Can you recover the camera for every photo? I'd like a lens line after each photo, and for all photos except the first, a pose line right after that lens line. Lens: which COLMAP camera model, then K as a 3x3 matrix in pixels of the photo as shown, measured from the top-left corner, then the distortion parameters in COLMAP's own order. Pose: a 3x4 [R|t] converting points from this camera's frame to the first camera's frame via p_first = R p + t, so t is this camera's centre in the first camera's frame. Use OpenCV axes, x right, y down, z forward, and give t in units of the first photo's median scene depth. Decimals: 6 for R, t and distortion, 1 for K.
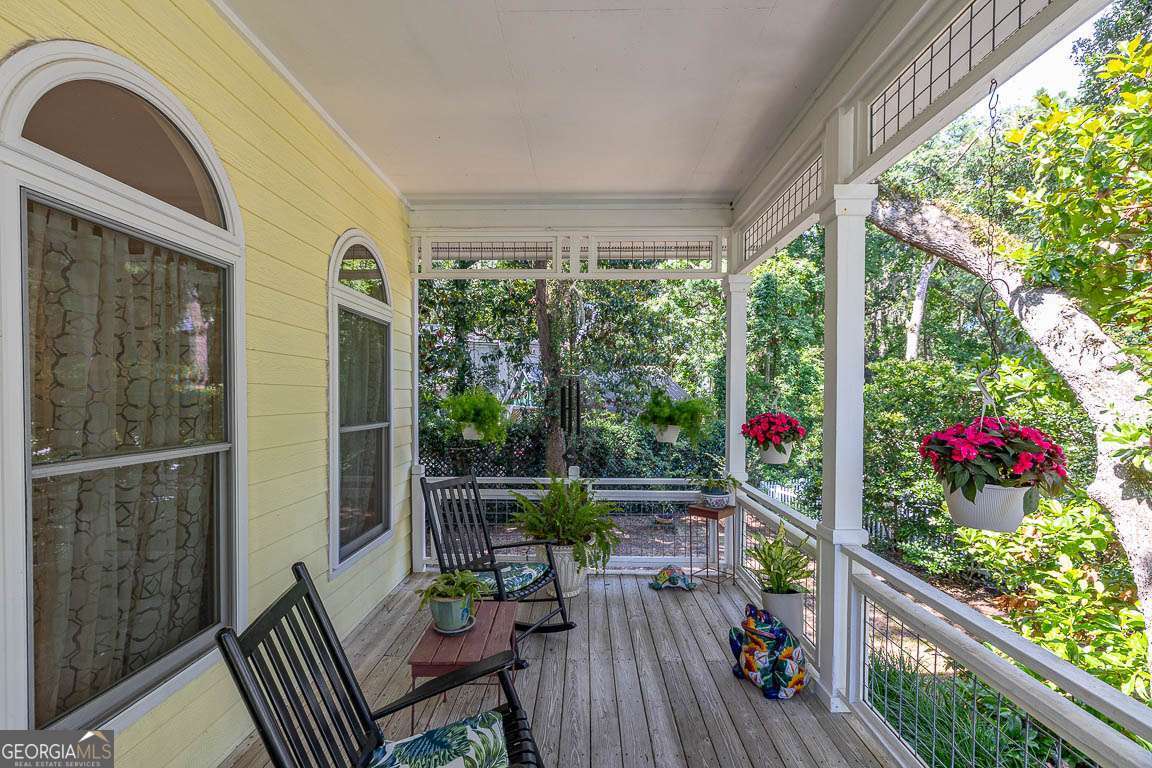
lens RADIAL K [[488.8, 0, 574.5], [0, 488.8, 398.9], [0, 0, 1]] dist [-0.002215, -0.001132]
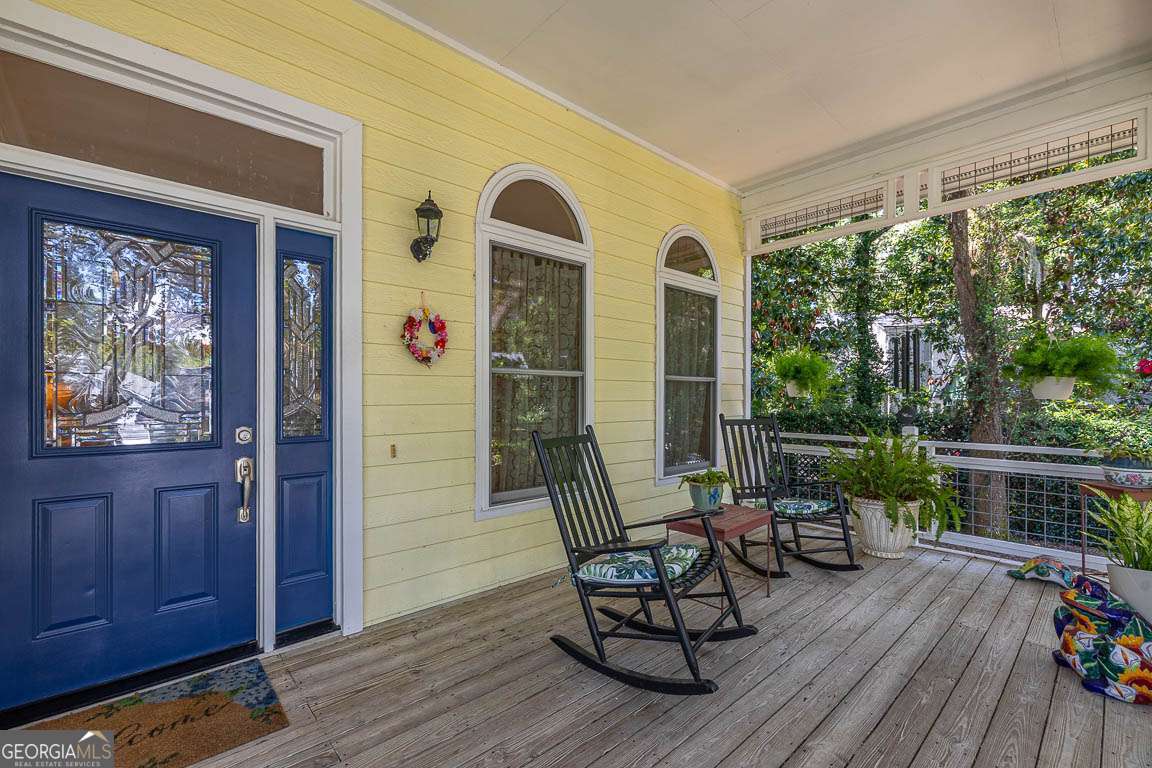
lens RADIAL K [[488.8, 0, 568.8], [0, 488.8, 386.9], [0, 0, 1]] dist [-0.002215, -0.001132]
pose [[0.682926, -0.010972, -0.730405, 0.377412], [-0.005015, 0.999793, -0.019708, 0.142667], [0.730471, 0.017122, 0.682730, -0.128567]]
